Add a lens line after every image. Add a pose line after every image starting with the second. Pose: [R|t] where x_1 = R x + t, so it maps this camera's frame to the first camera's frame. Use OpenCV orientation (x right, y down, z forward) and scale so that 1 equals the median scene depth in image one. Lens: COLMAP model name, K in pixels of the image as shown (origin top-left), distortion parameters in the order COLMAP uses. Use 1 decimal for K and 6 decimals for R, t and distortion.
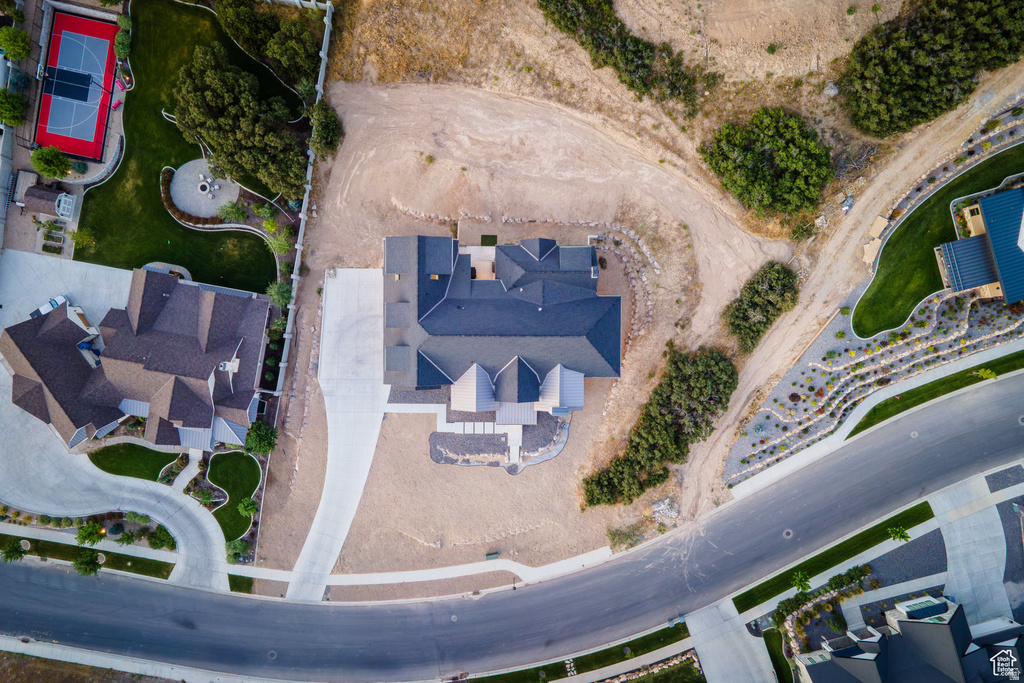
lens RADIAL K [[802.1, 0, 508.8], [0, 802.1, 338.5], [0, 0, 1]] dist [0.032787, 0.016805]
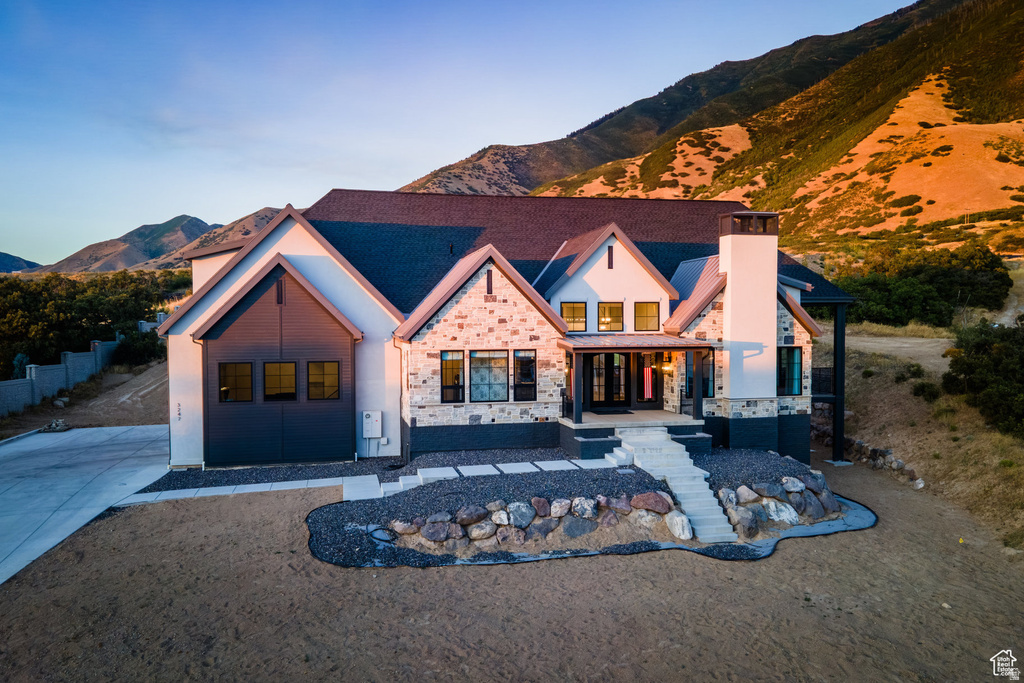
lens RADIAL K [[825.8, 0, 532.0], [0, 825.8, 340.6], [0, 0, 1]] dist [0.035622, -0.001145]
pose [[0.967821, -0.003355, 0.251619, -0.094175], [0.251575, -0.010018, -0.967786, 0.349286], [0.005768, 0.999944, -0.008852, 0.934234]]
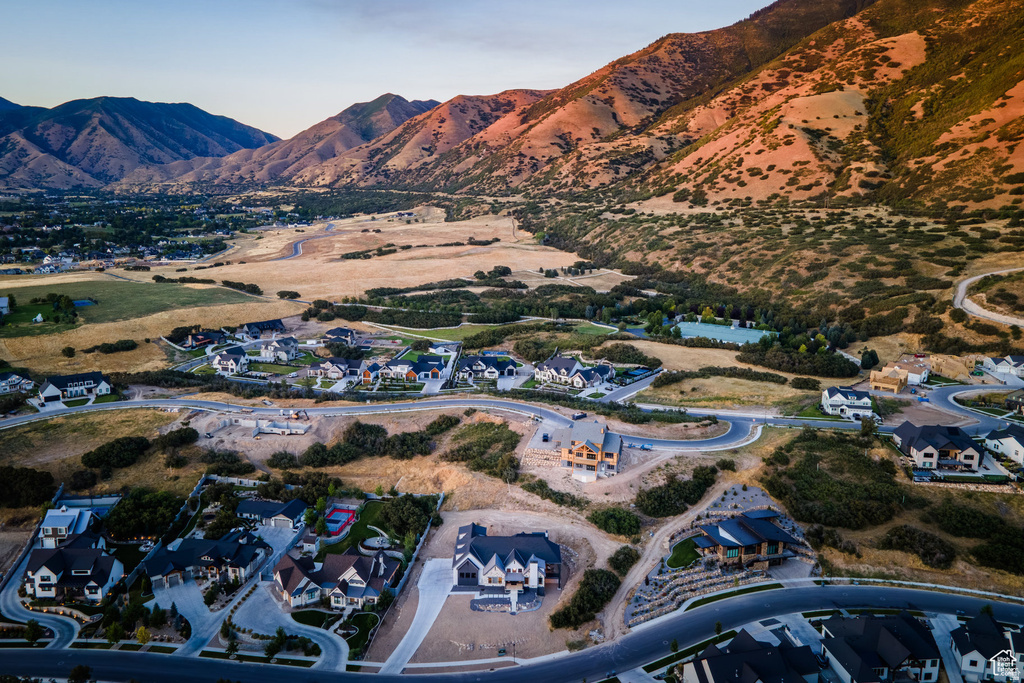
lens RADIAL K [[802.1, 0, 508.8], [0, 802.1, 338.5], [0, 0, 1]] dist [0.032787, 0.016805]
pose [[0.999817, 0.016177, 0.010219, -0.034903], [0.007348, 0.168490, -0.985676, 1.918879], [-0.017667, 0.985571, 0.168340, 0.030111]]
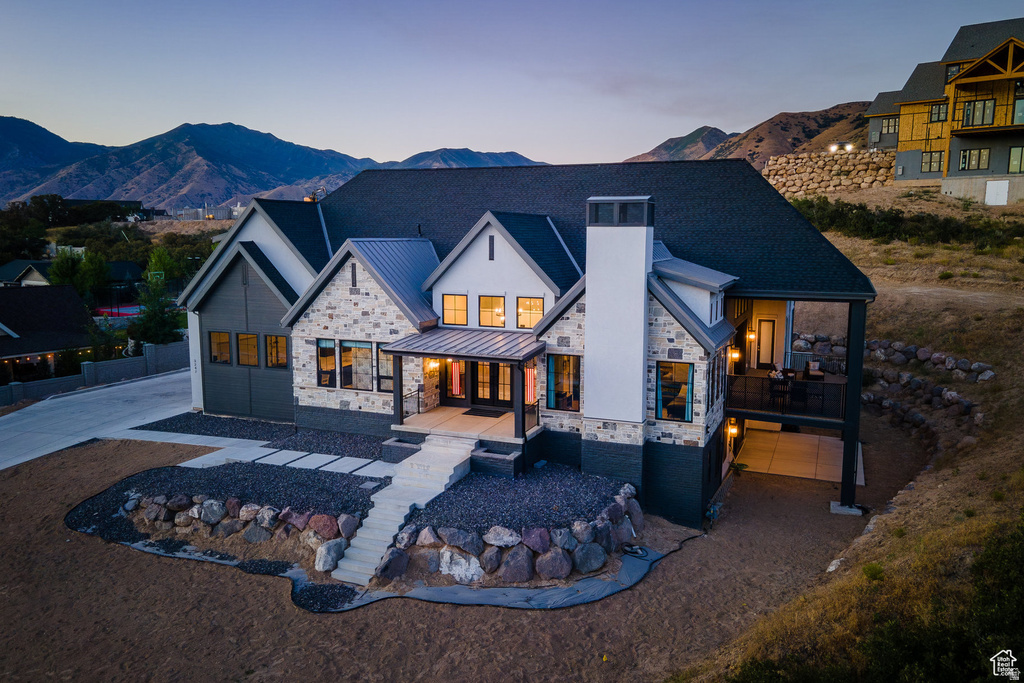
lens RADIAL K [[802.1, 0, 508.8], [0, 802.1, 338.5], [0, 0, 1]] dist [0.032787, 0.016805]
pose [[0.929242, 0.058001, -0.364891, 0.112341], [-0.368984, 0.094944, -0.924574, 0.316464], [-0.018982, 0.993792, 0.109627, 0.902597]]
